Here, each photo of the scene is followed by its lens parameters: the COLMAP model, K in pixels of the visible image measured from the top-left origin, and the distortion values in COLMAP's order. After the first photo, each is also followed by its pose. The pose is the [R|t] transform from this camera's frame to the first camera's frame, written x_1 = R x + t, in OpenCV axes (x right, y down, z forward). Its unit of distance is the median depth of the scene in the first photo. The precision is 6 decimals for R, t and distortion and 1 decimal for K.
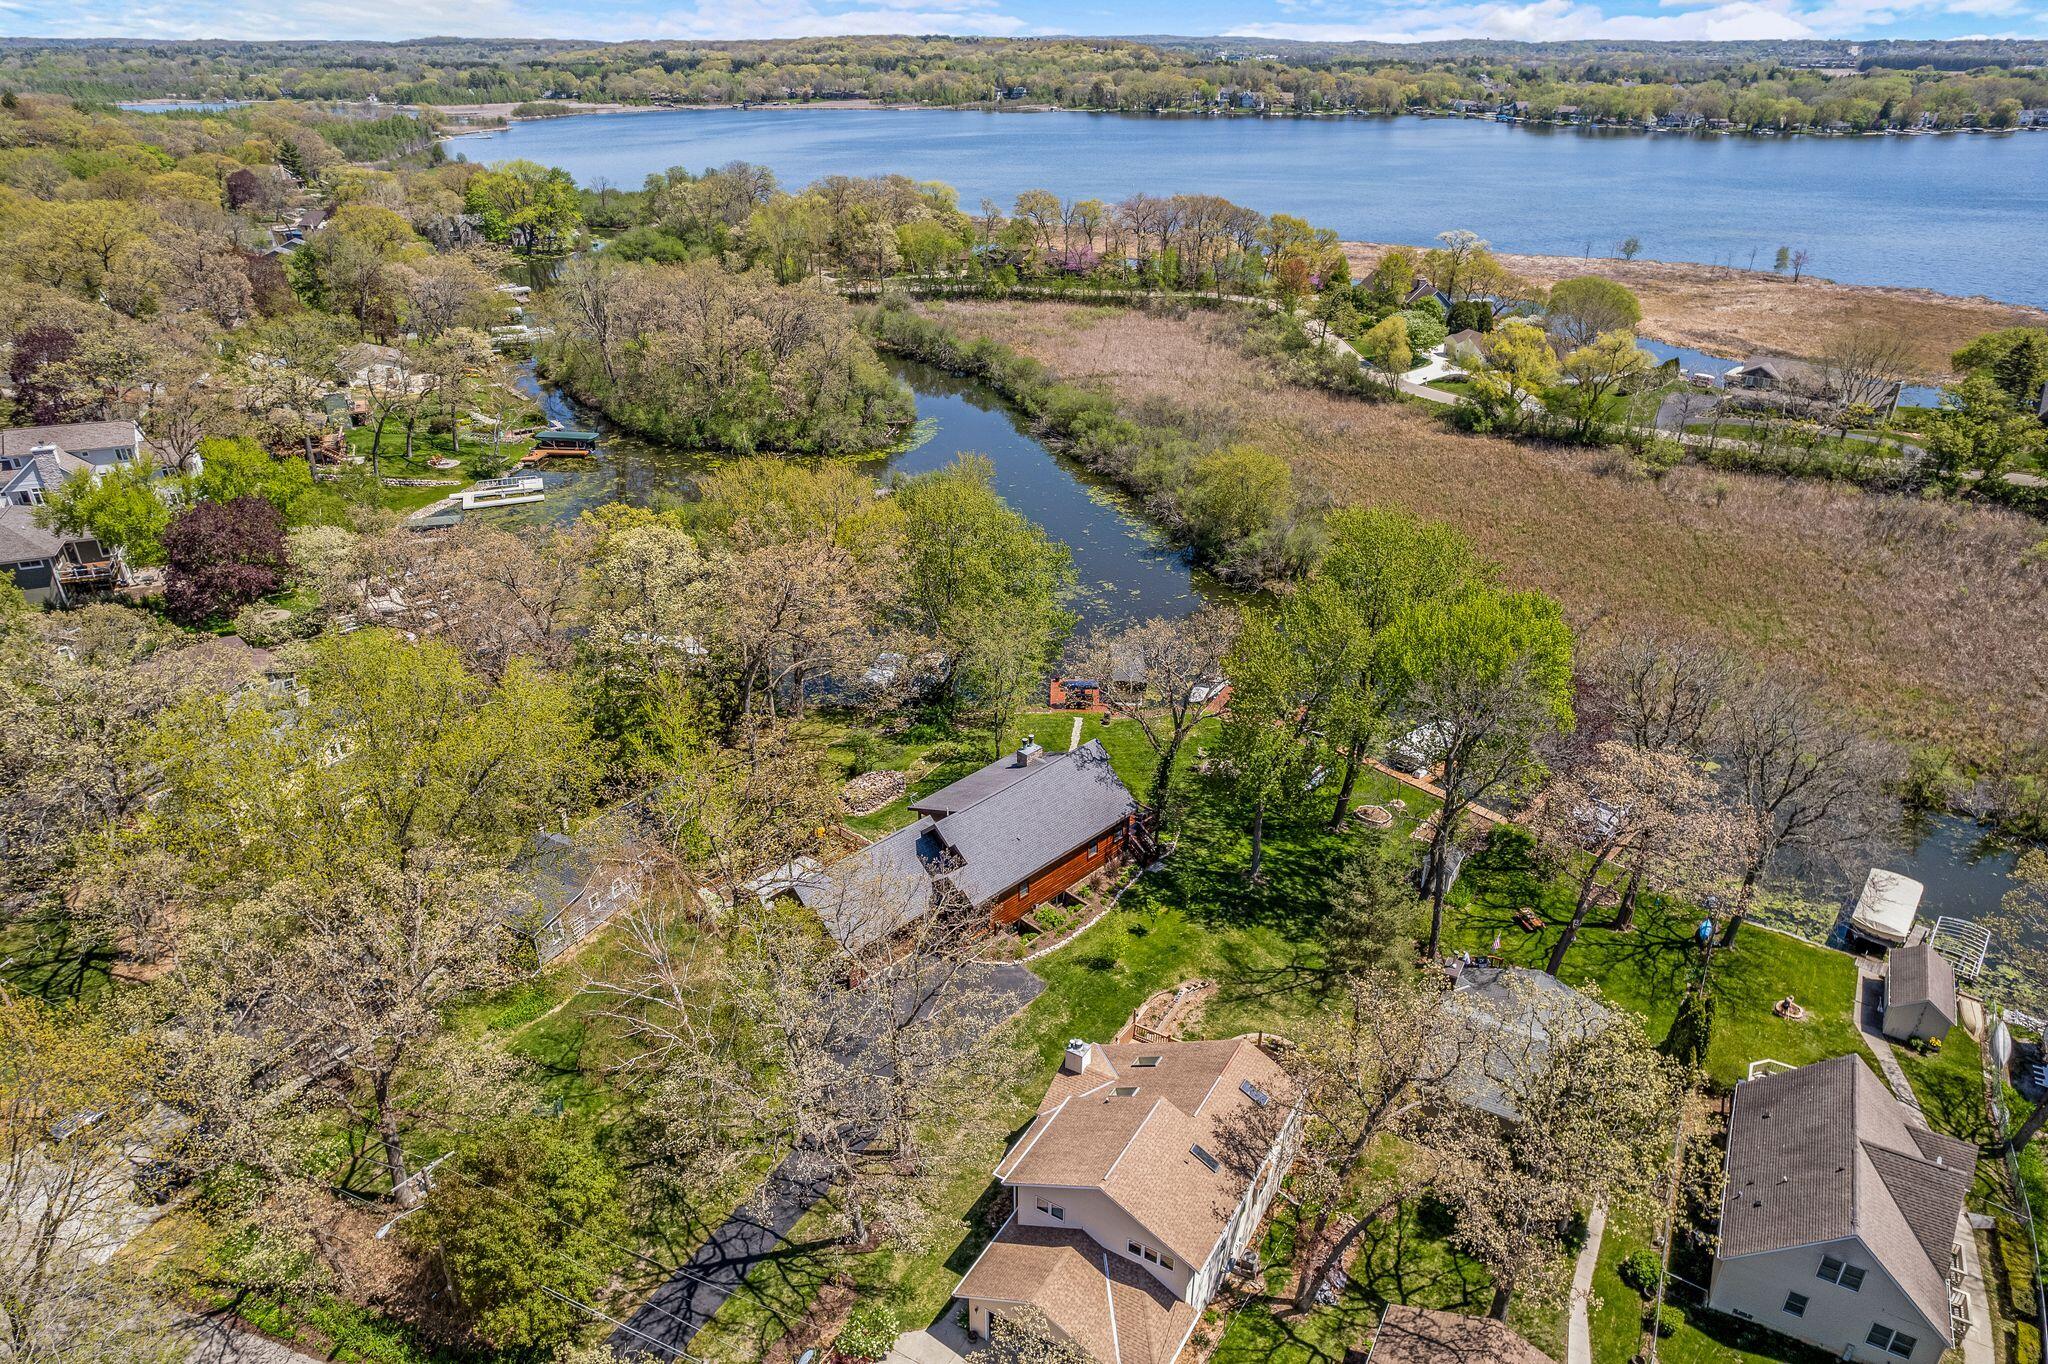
lens RADIAL K [[1338.6, 0, 1019.0], [0, 1338.6, 674.4], [0, 0, 1]] dist [-0.078230, 0.072190]
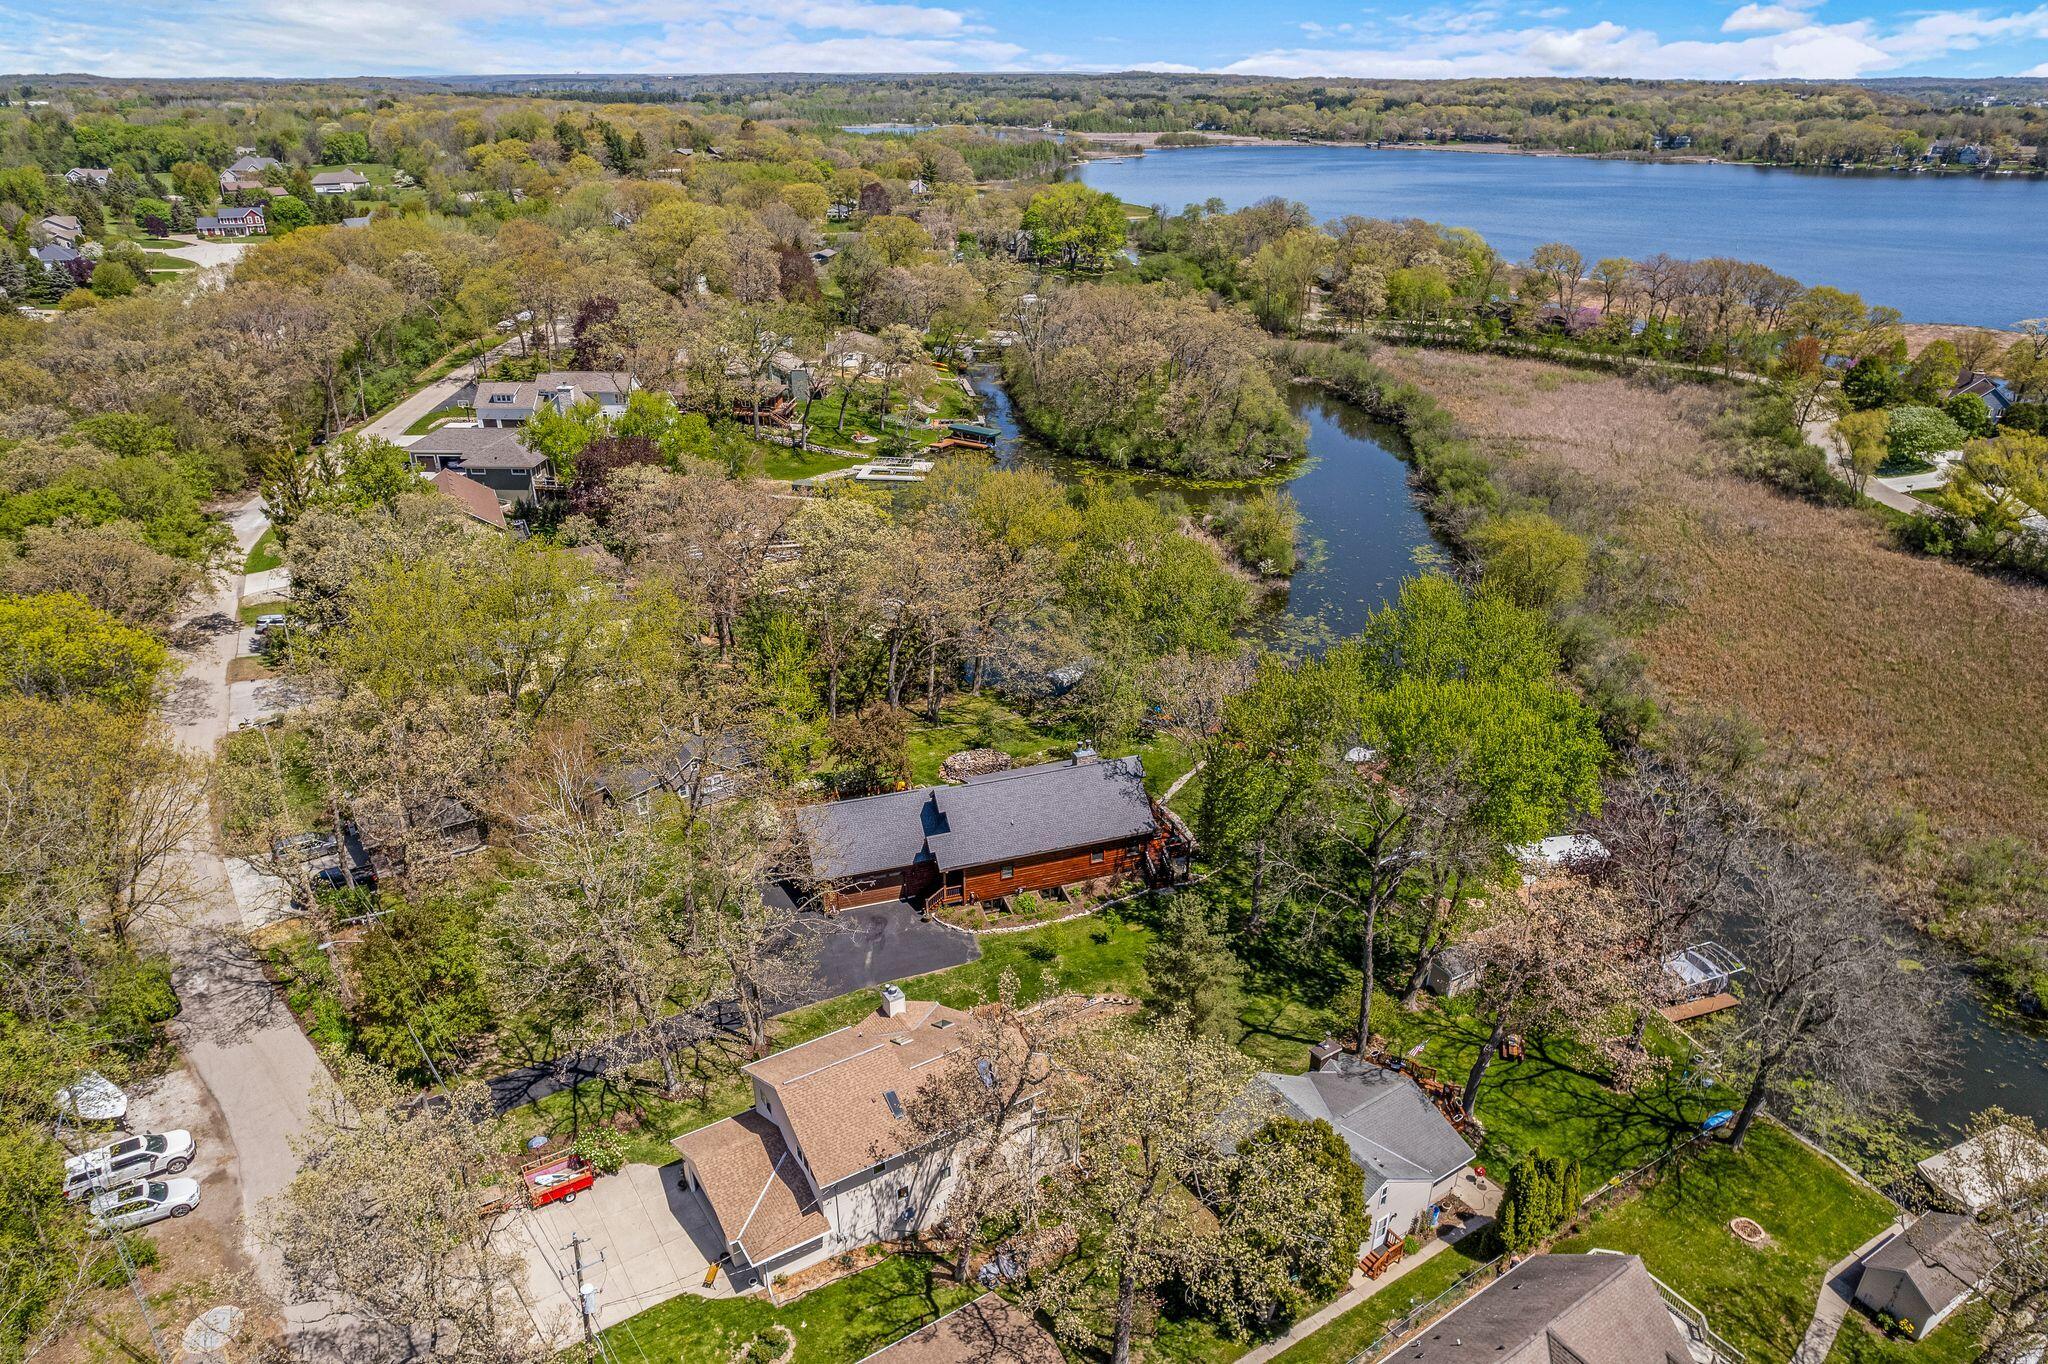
lens RADIAL K [[1338.6, 0, 1019.0], [0, 1338.6, 674.4], [0, 0, 1]] dist [-0.078230, 0.072190]
pose [[0.894478, 0.188422, -0.405471, 0.107470], [-0.198051, 0.980017, 0.018509, -0.004021], [0.400856, 0.063748, 0.913921, 0.003532]]
